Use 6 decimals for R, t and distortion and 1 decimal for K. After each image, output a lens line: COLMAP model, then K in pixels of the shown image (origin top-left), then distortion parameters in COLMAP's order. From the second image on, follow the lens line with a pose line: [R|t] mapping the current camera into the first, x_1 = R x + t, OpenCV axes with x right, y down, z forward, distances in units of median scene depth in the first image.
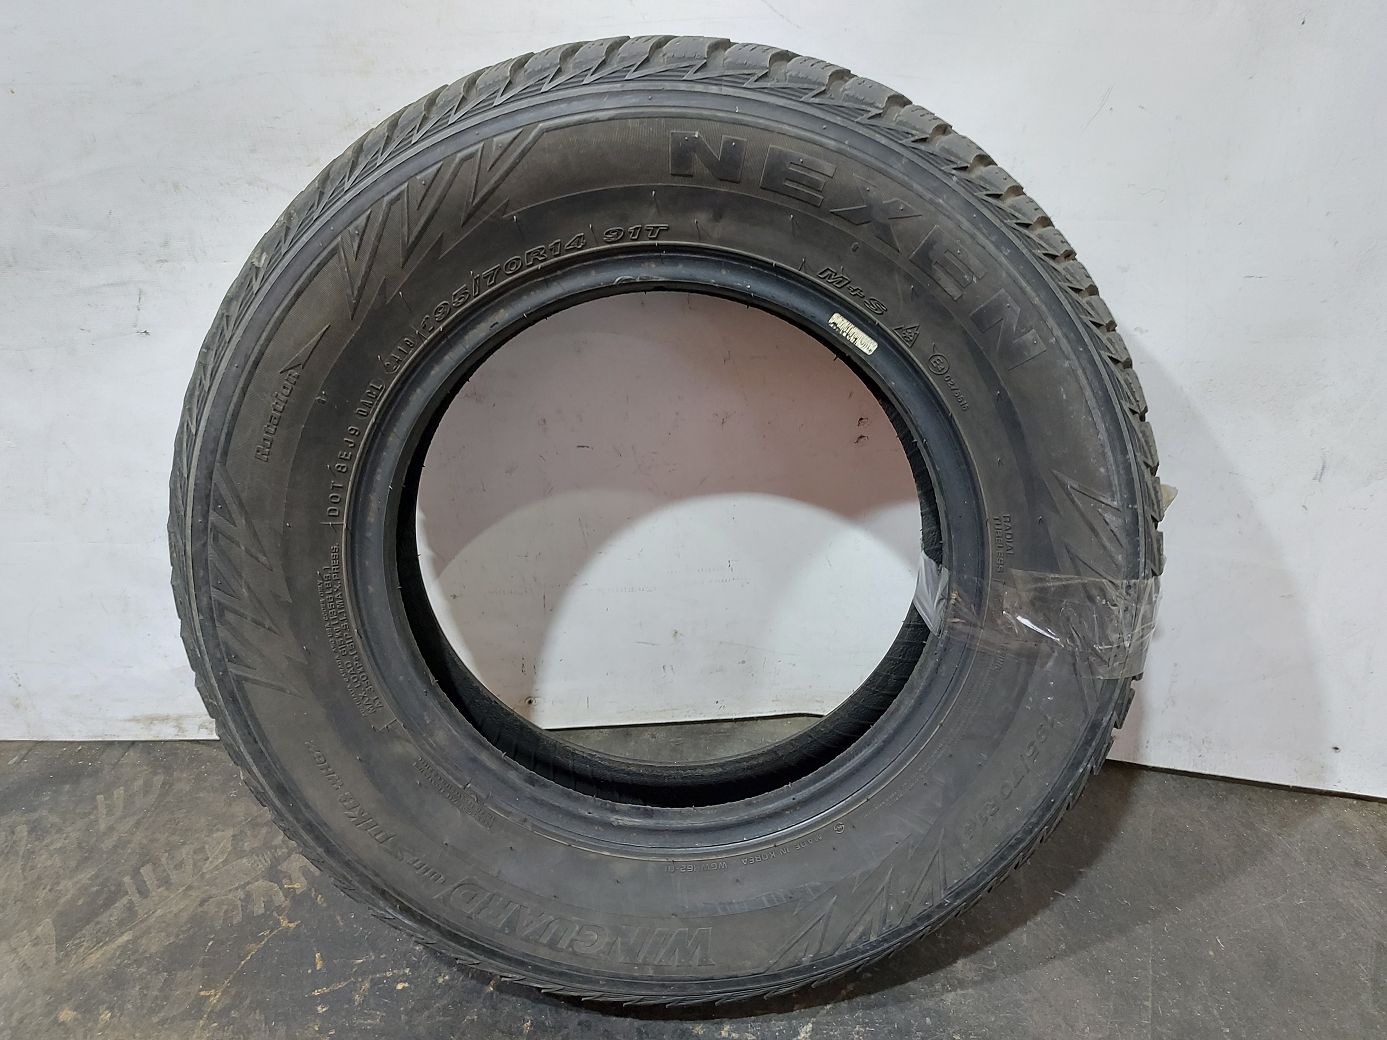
lens RADIAL K [[978.8, 0, 696.4], [0, 978.8, 521.5], [0, 0, 1]] dist [0.065596, -0.134894]
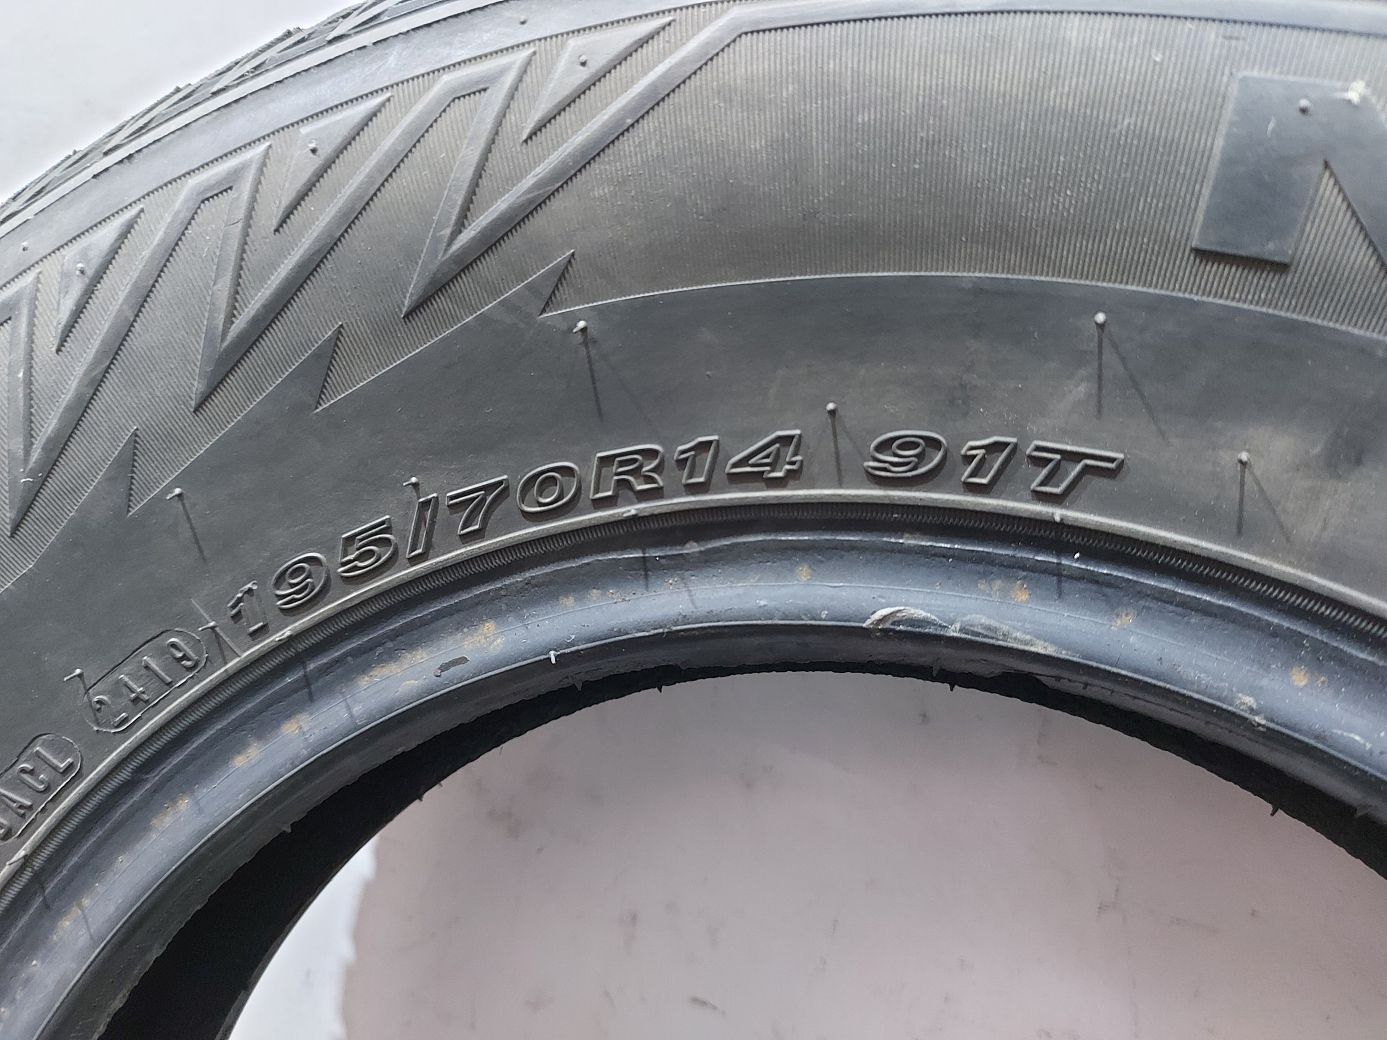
lens RADIAL K [[978.8, 0, 696.4], [0, 978.8, 521.5], [0, 0, 1]] dist [0.065596, -0.134894]
pose [[0.941457, 0.196485, -0.273958, -0.049630], [-0.285887, 0.895974, -0.339852, -0.135436], [0.178684, 0.398277, 0.899693, 0.619877]]
